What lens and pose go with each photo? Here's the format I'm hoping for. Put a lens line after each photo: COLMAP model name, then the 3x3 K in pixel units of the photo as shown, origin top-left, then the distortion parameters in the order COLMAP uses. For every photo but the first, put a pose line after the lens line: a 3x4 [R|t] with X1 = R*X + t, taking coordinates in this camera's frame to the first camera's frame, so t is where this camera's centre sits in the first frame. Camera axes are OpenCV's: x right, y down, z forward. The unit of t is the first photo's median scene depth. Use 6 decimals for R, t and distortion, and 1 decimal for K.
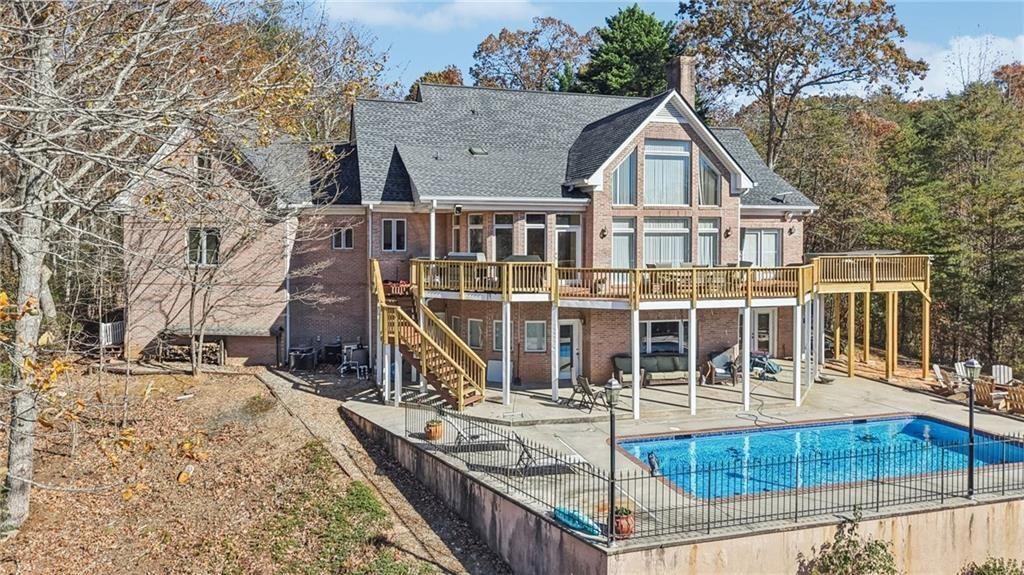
lens RADIAL K [[717.9, 0, 511.4], [0, 717.9, 244.8], [0, 0, 1]] dist [0.000897, -0.002954]
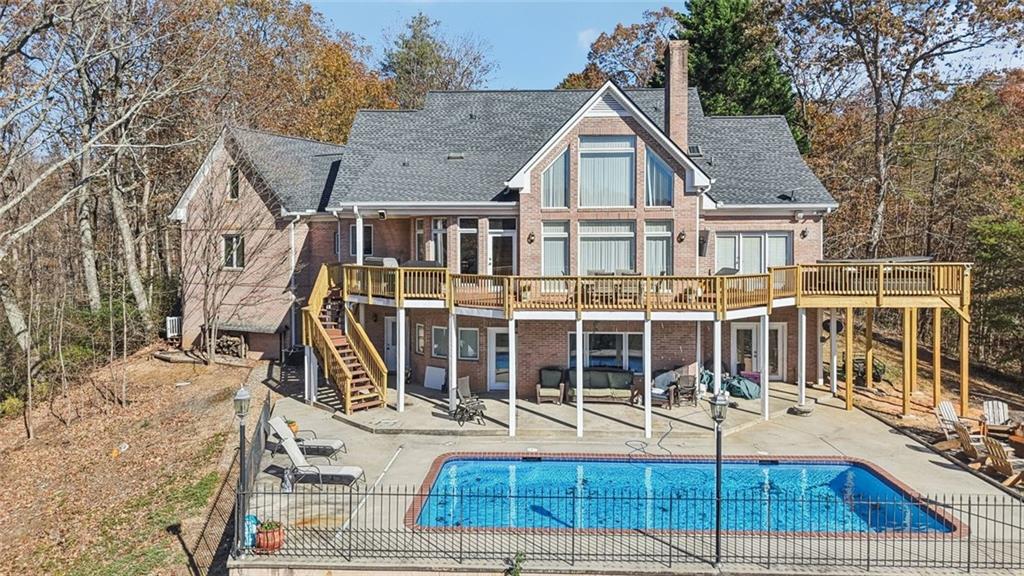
lens RADIAL K [[717.9, 0, 511.4], [0, 717.9, 245.3], [0, 0, 1]] dist [0.000897, -0.002954]
pose [[0.946330, -0.001482, -0.323198, 0.397693], [0.000382, 0.999994, -0.003469, -0.002940], [0.323201, 0.003159, 0.946325, 0.093569]]
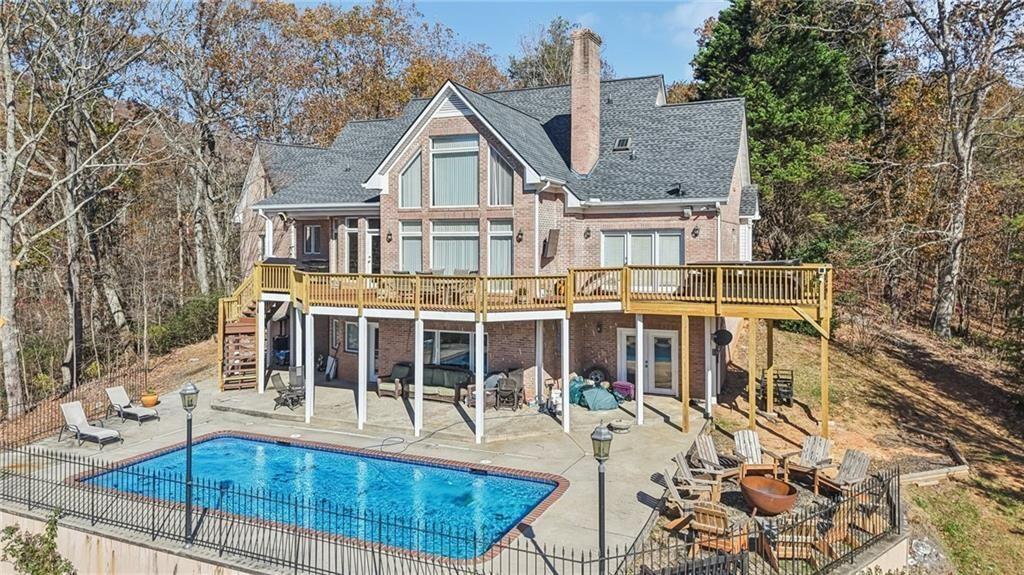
lens RADIAL K [[717.8, 0, 509.7], [0, 717.8, 231.8], [0, 0, 1]] dist [-0.008441, -0.004974]
pose [[0.766936, -0.011117, -0.641627, 0.861511], [-0.003305, 0.999768, -0.021273, -0.002970], [0.641715, 0.018436, 0.766721, 0.340377]]
